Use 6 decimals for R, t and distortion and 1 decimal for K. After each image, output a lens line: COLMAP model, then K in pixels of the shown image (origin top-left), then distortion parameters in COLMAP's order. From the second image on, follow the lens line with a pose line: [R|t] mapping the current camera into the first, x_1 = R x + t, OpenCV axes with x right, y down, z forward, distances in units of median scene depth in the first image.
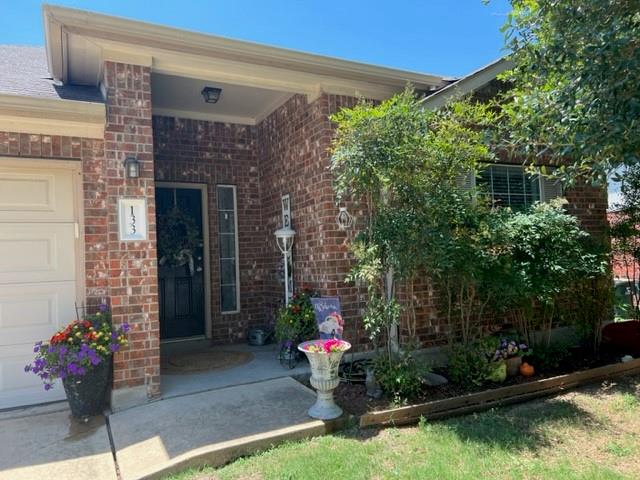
lens RADIAL K [[485.6, 0, 322.9], [0, 485.6, 239.6], [0, 0, 1]] dist [0.043023, -0.042974]
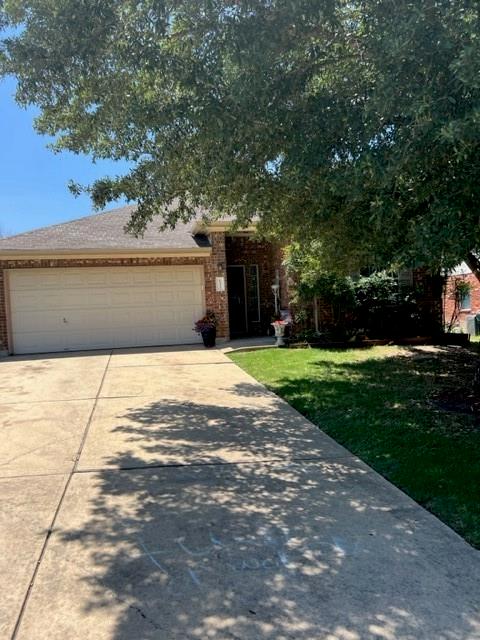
lens RADIAL K [[485.6, 0, 236.9], [0, 485.6, 320.9], [0, 0, 1]] dist [0.043023, -0.042974]
pose [[0.963287, 0.001547, -0.268468, 0.522983], [0.018534, 0.997214, 0.072249, -0.027149], [0.267832, -0.074572, 0.960575, -1.893578]]
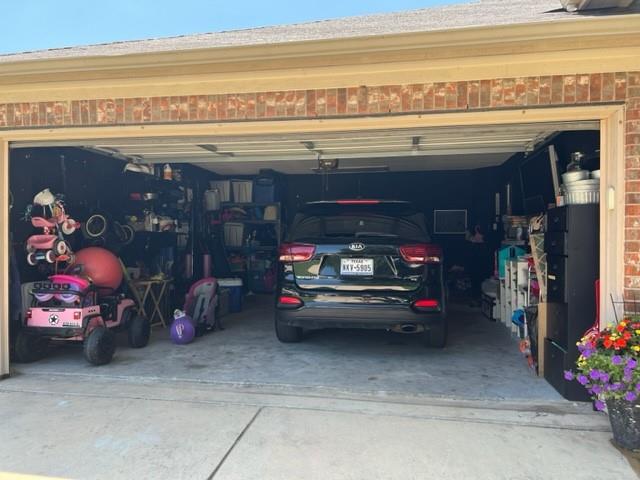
lens RADIAL K [[485.6, 0, 321.7], [0, 485.6, 240.1], [0, 0, 1]] dist [0.043023, -0.042974]
pose [[0.789304, 0.048269, -0.612103, -0.403779], [-0.006748, 0.997527, 0.069961, -0.005783], [0.613966, -0.051089, 0.787677, 0.131099]]
